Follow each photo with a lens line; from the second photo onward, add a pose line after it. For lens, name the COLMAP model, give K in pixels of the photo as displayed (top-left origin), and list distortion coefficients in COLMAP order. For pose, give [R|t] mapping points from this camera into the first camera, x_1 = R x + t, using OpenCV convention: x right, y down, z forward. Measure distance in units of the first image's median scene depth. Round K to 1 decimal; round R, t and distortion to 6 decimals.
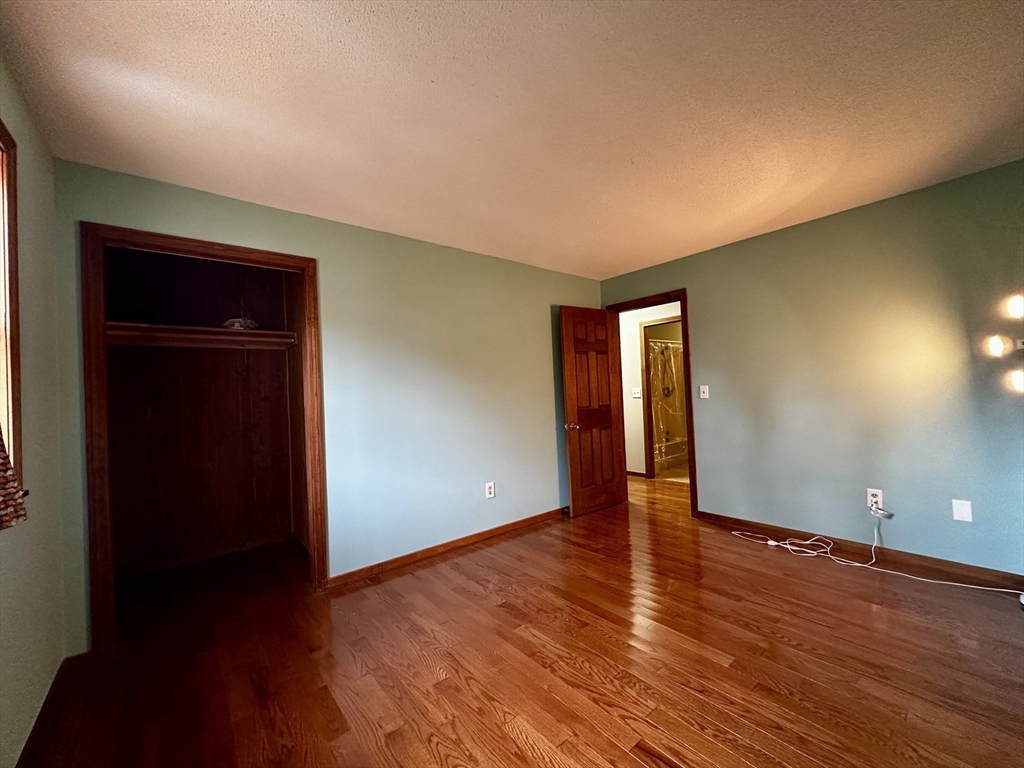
lens RADIAL K [[410.8, 0, 512.0], [0, 410.8, 384.0], [0, 0, 1]] dist [-0.005362, 0.000191]
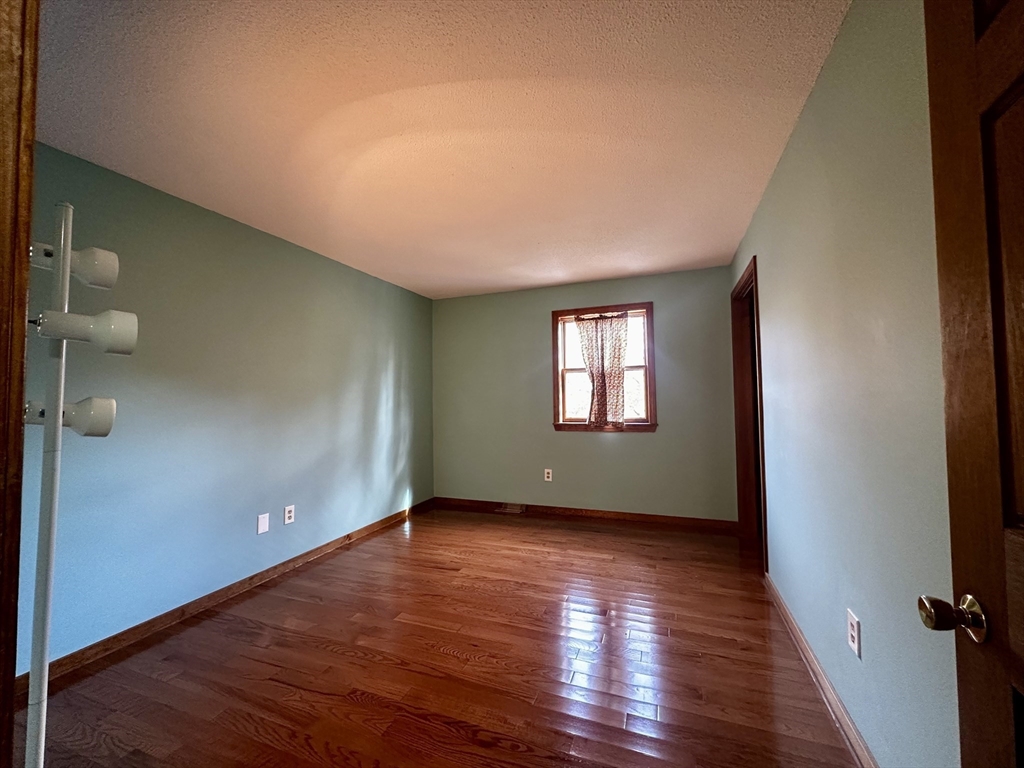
lens RADIAL K [[403.0, 0, 512.0], [0, 403.0, 384.0], [0, 0, 1]] dist [-0.033351, 0.000028]
pose [[-0.871938, 0.040249, -0.487959, 0.770060], [0.063388, 0.997508, -0.030990, 0.011102], [0.485495, -0.057952, -0.872316, 2.213761]]
